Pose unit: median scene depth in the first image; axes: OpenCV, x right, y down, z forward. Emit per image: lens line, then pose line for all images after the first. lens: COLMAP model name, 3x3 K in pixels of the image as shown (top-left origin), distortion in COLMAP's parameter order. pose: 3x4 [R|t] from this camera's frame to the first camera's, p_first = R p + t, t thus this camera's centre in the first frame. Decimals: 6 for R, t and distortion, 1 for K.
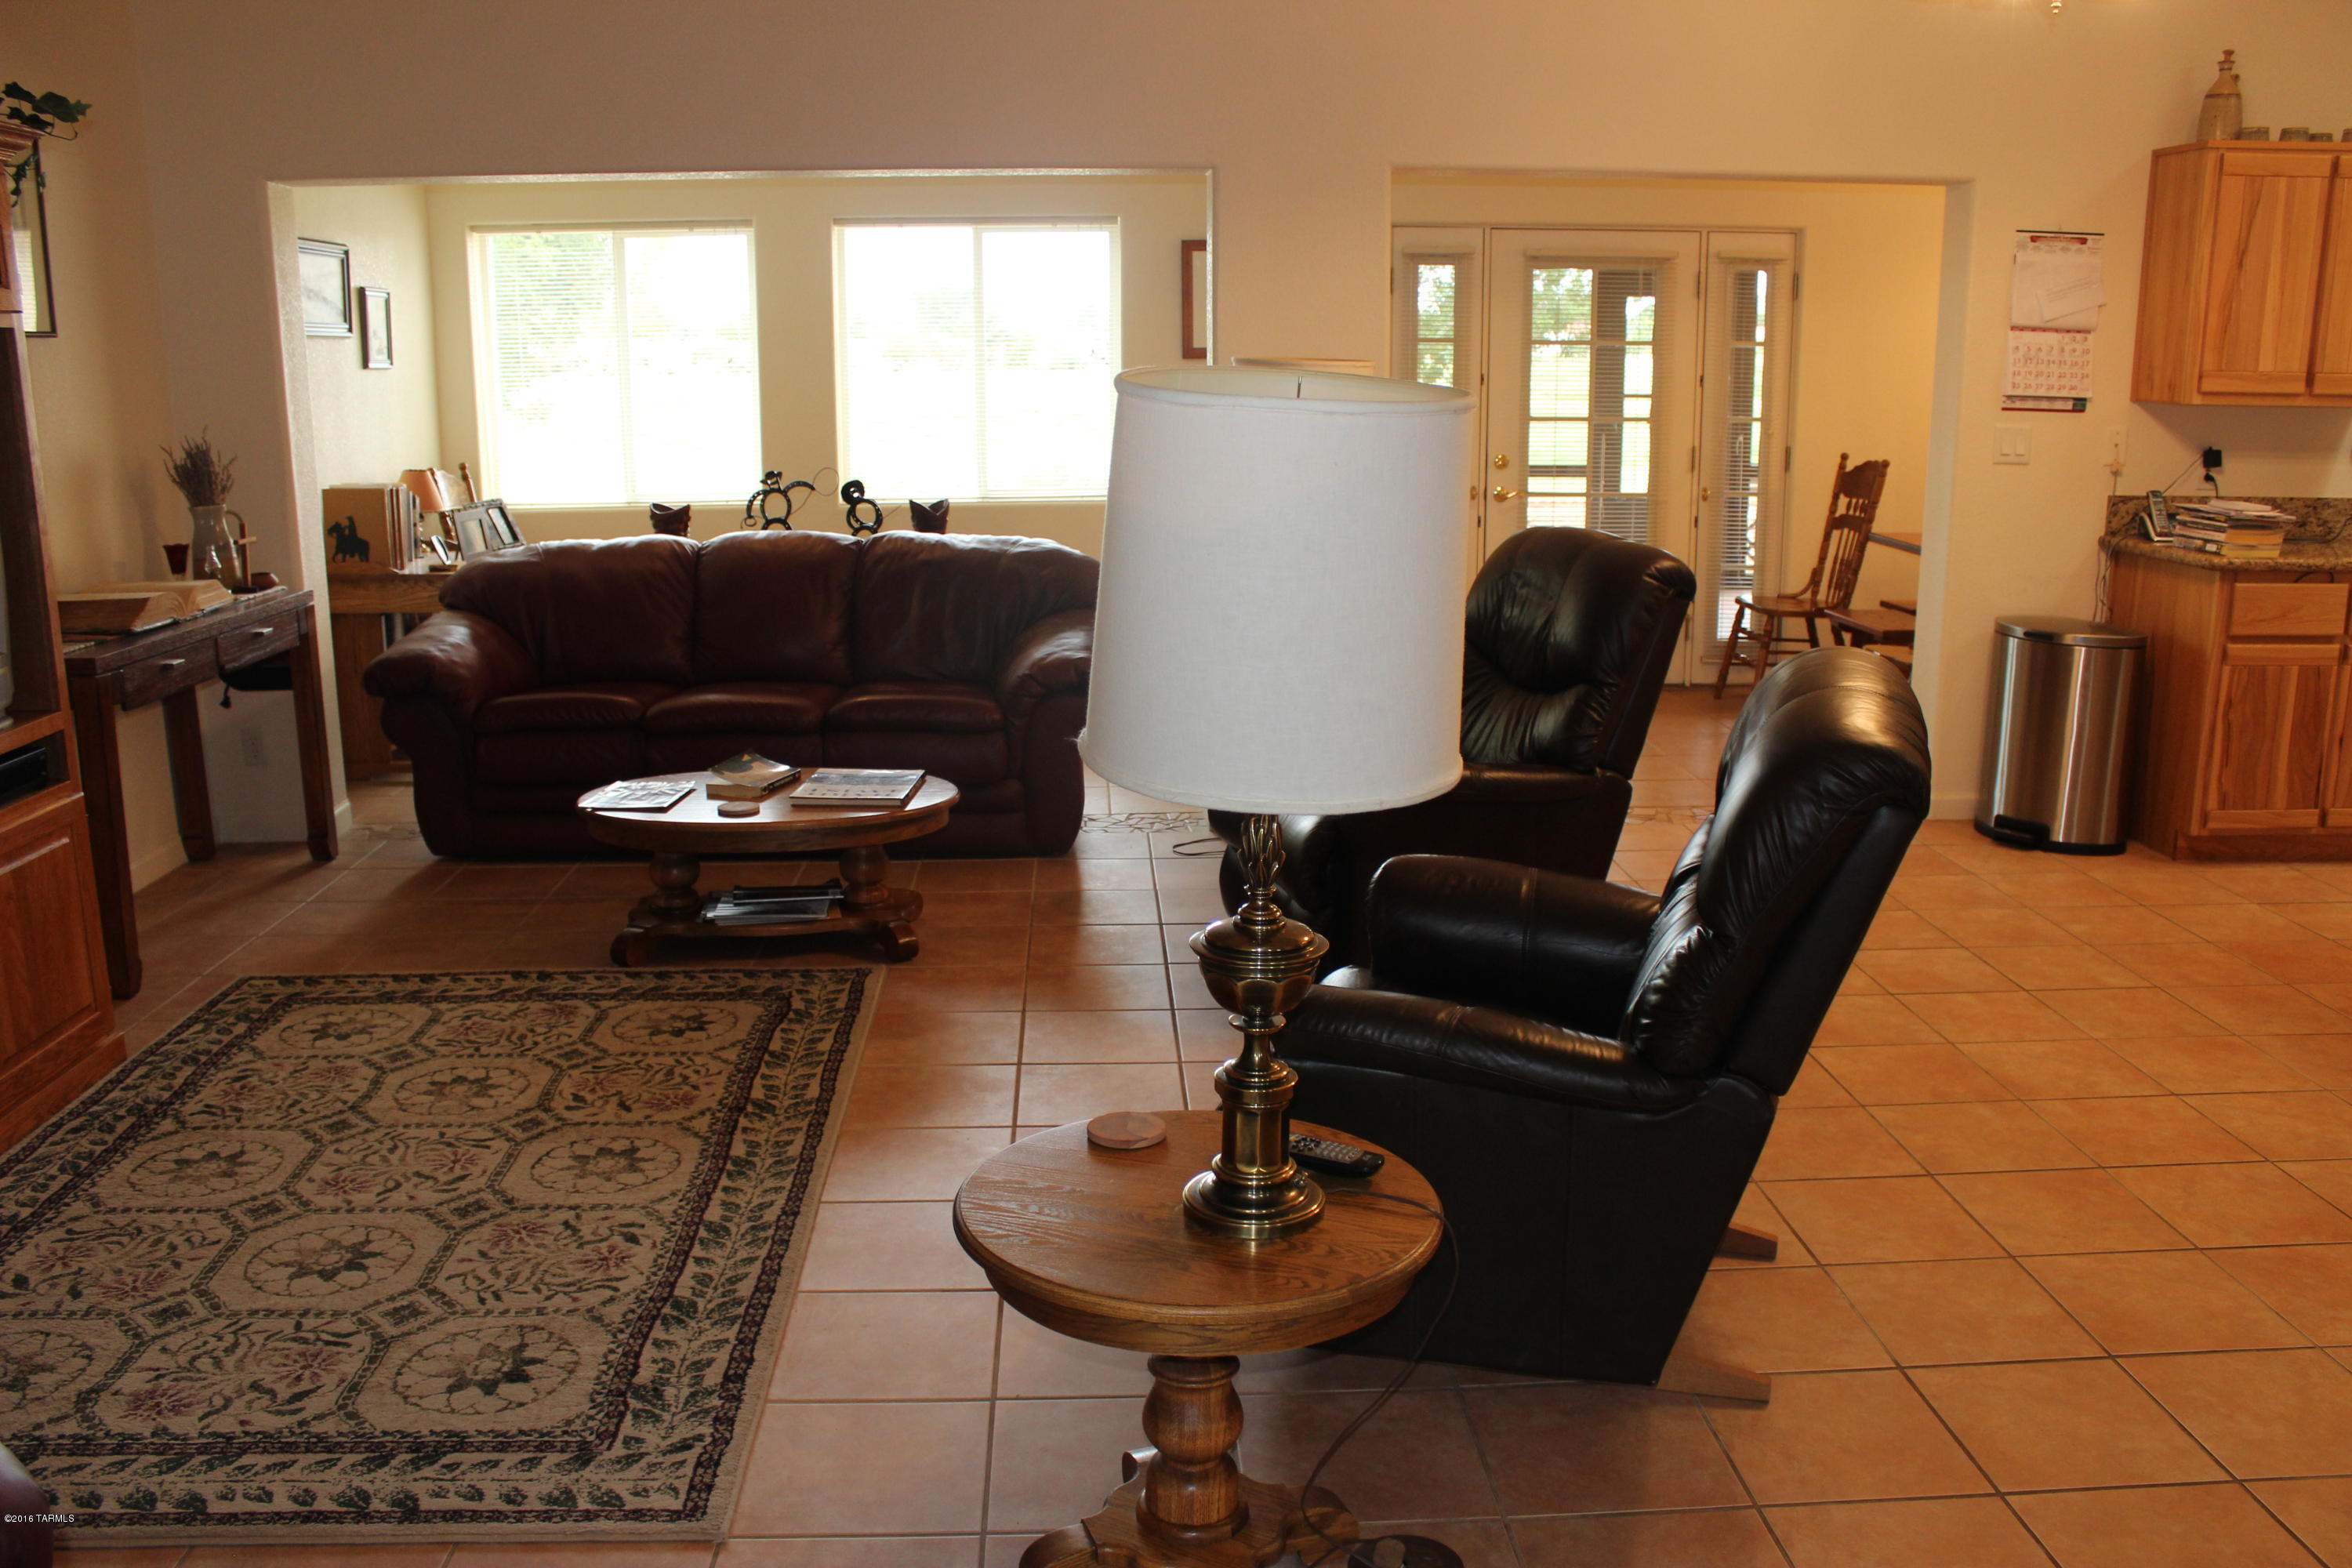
lens RADIAL K [[1963.6, 0, 1181.8], [0, 1963.6, 786.4], [0, 0, 1]] dist [-0.170321, 0.145817]
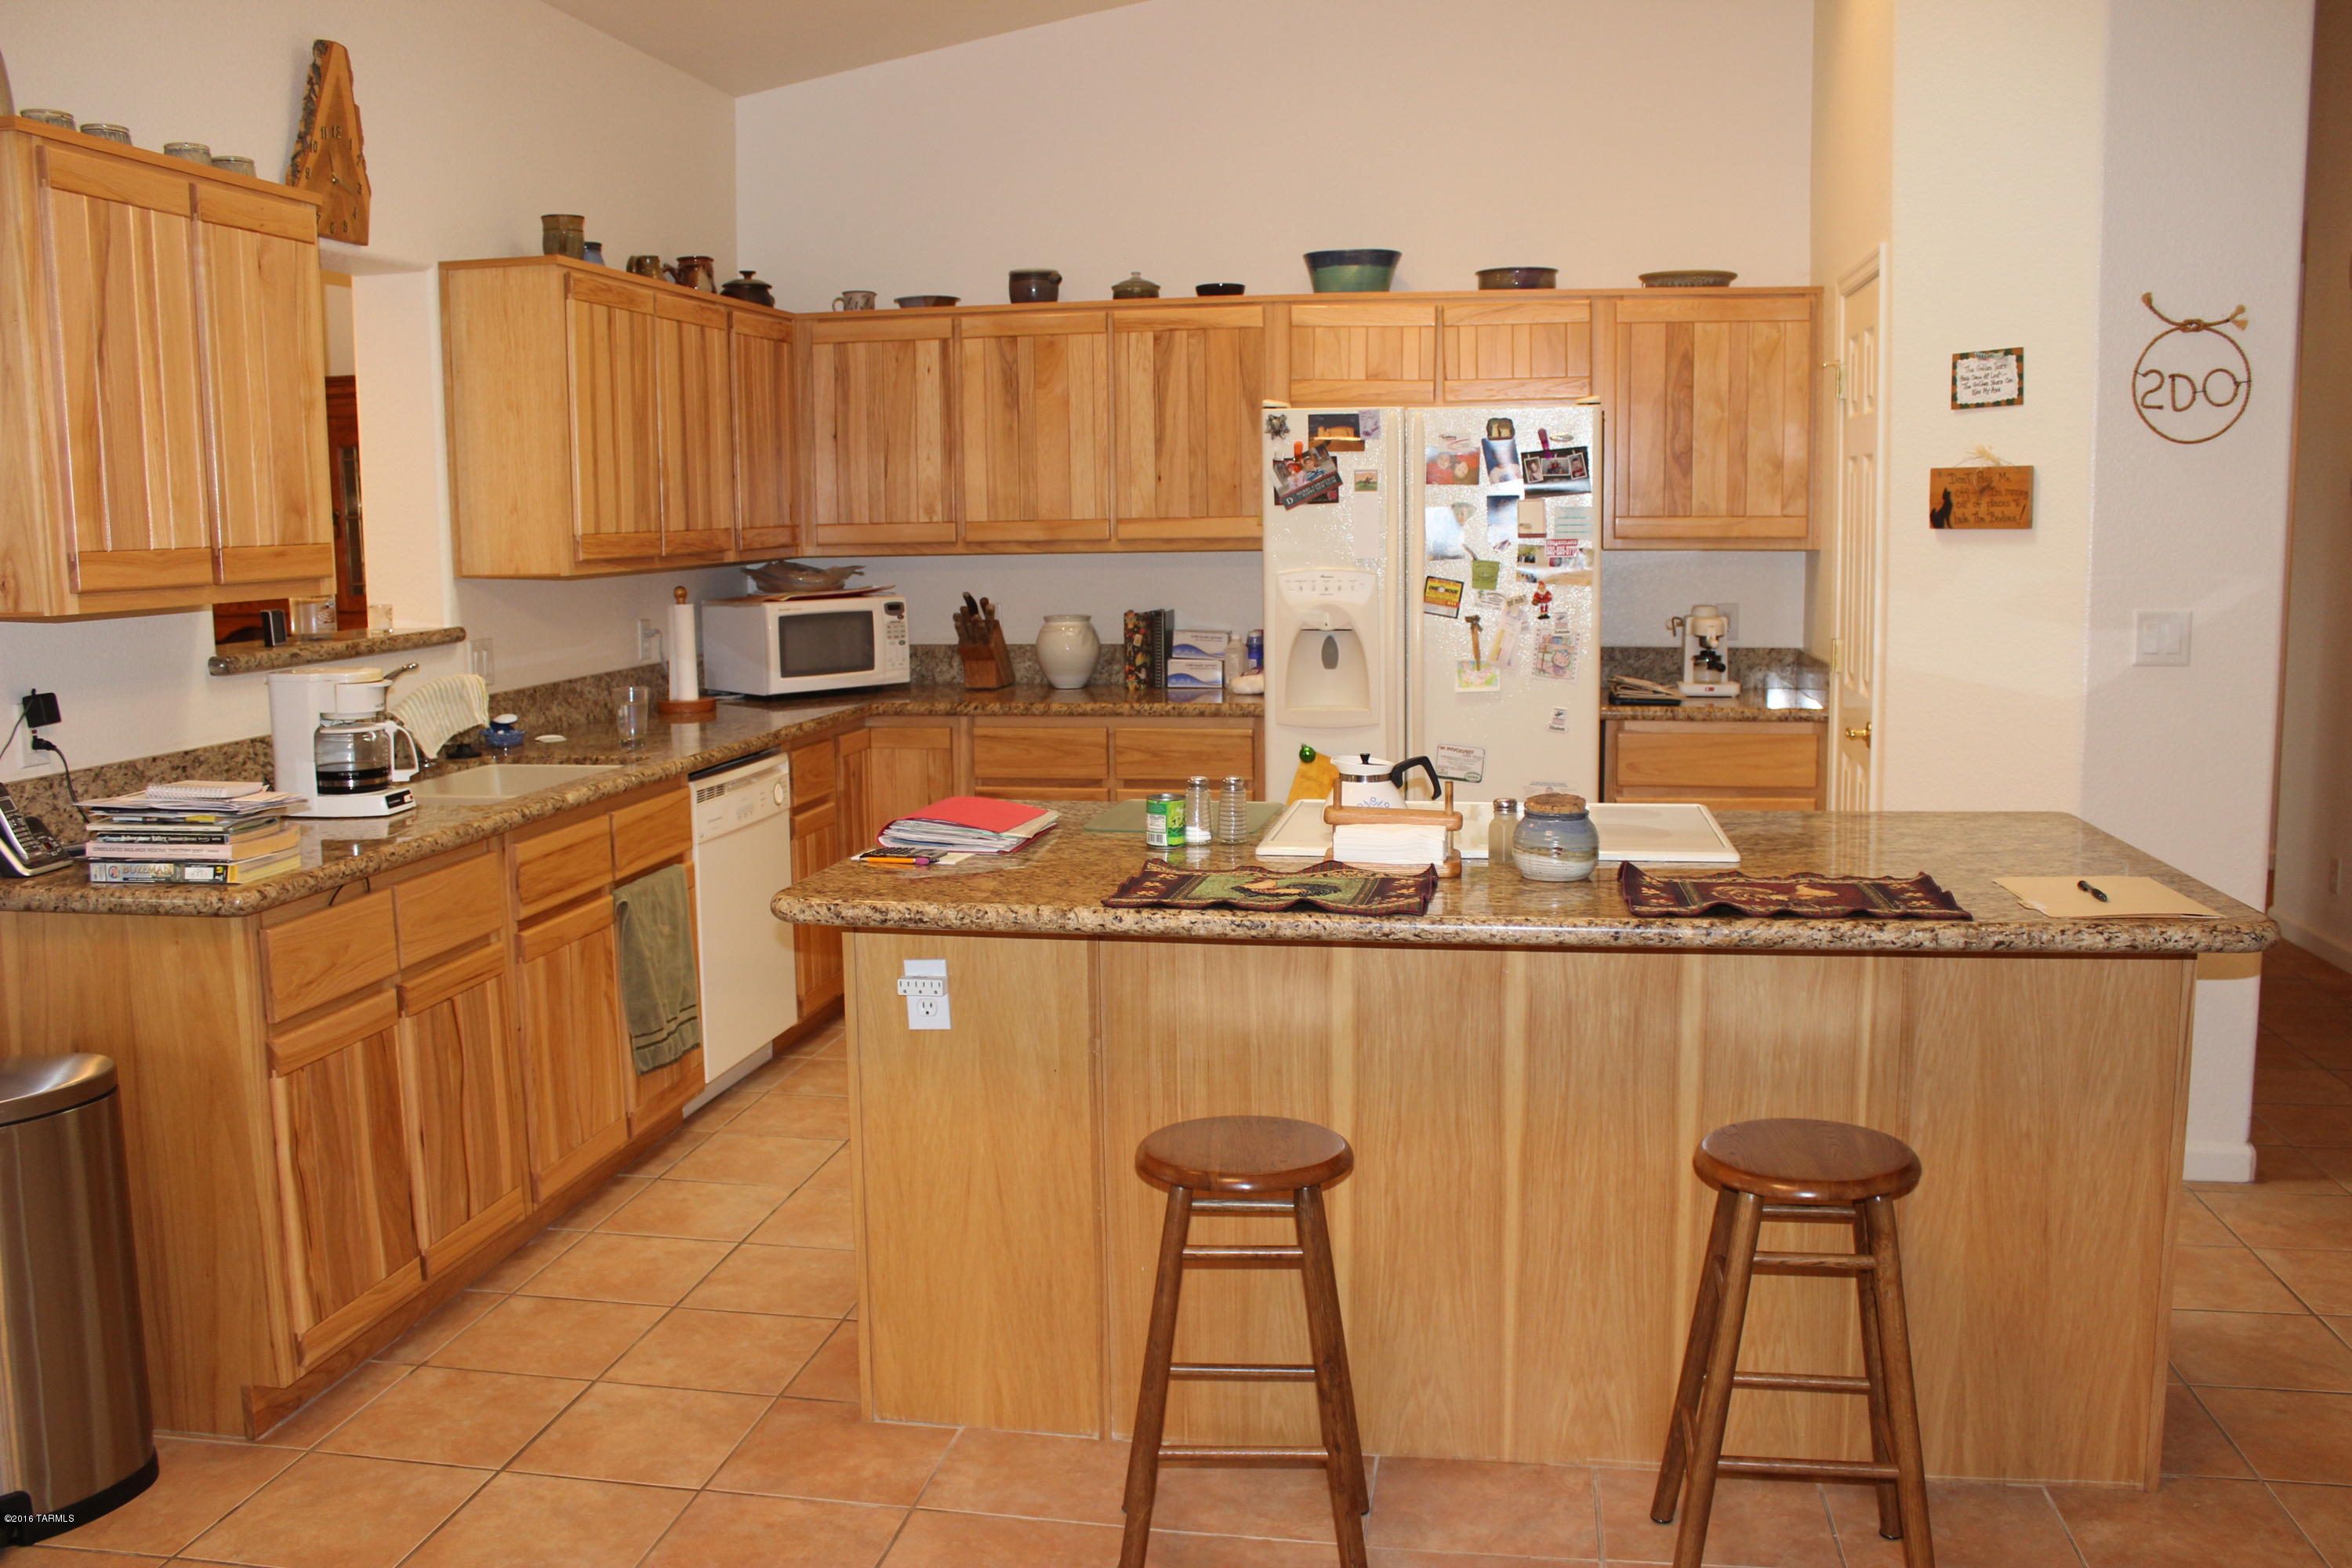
lens RADIAL K [[1953.7, 0, 1176.0], [0, 1953.7, 784.0], [0, 0, 1]] dist [-0.187629, 0.191409]
pose [[0.213974, -0.139419, 0.966839, 0.085238], [0.229421, 0.969250, 0.088992, -0.127116], [-0.949516, 0.202771, 0.239380, 0.565649]]
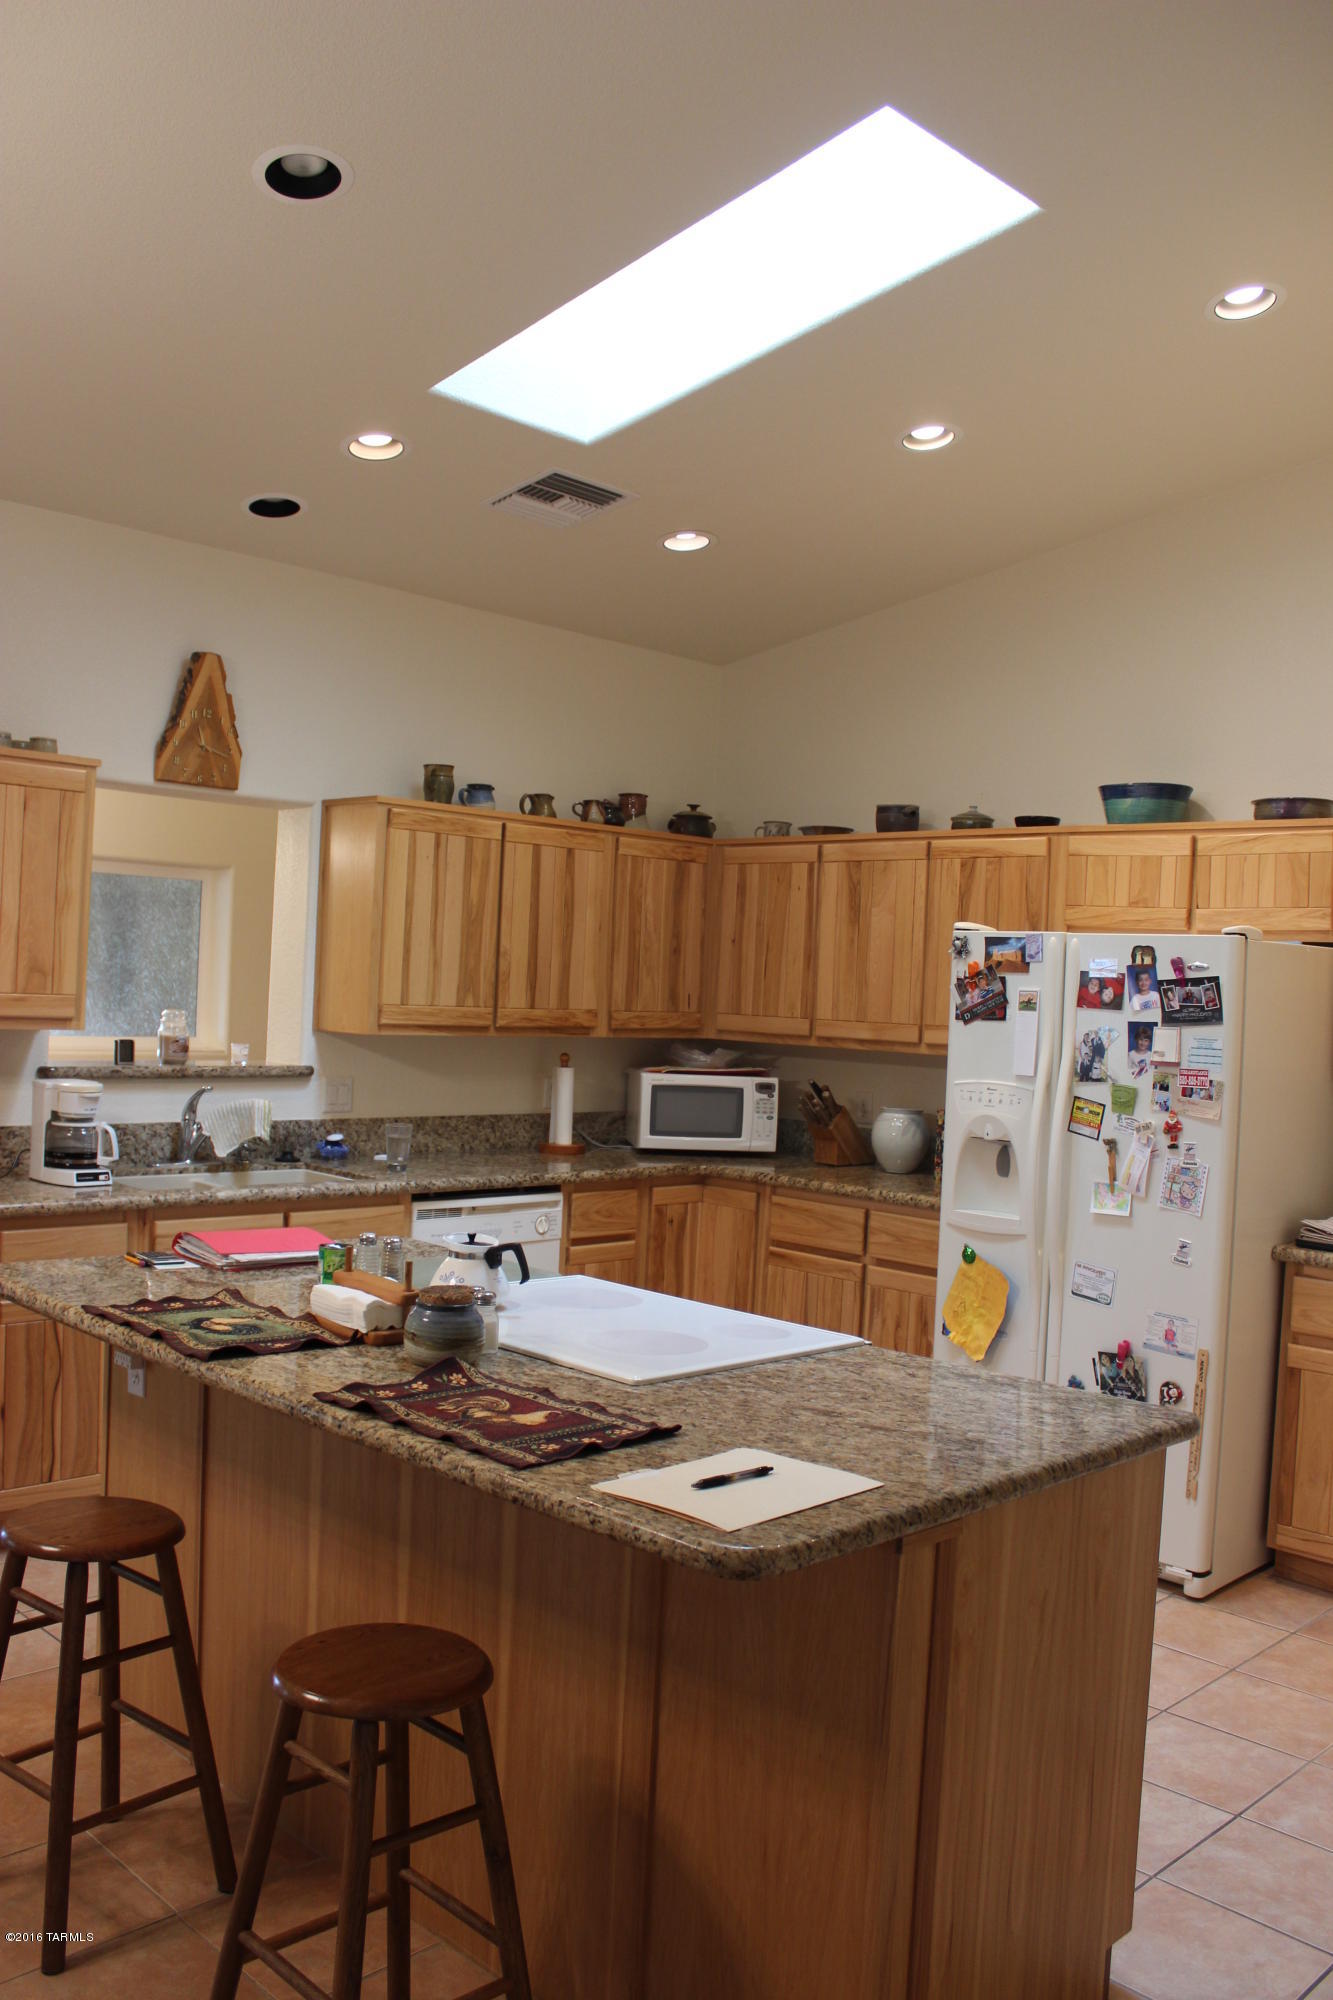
lens RADIAL K [[1669.8, 0, 666.5], [0, 1669.8, 1000.0], [0, 0, 1]] dist [-0.170321, 0.145817]
pose [[0.734412, 0.025843, 0.678212, 0.313373], [0.107260, 0.982298, -0.153578, -0.059930], [-0.670175, 0.185535, 0.718639, 0.214000]]
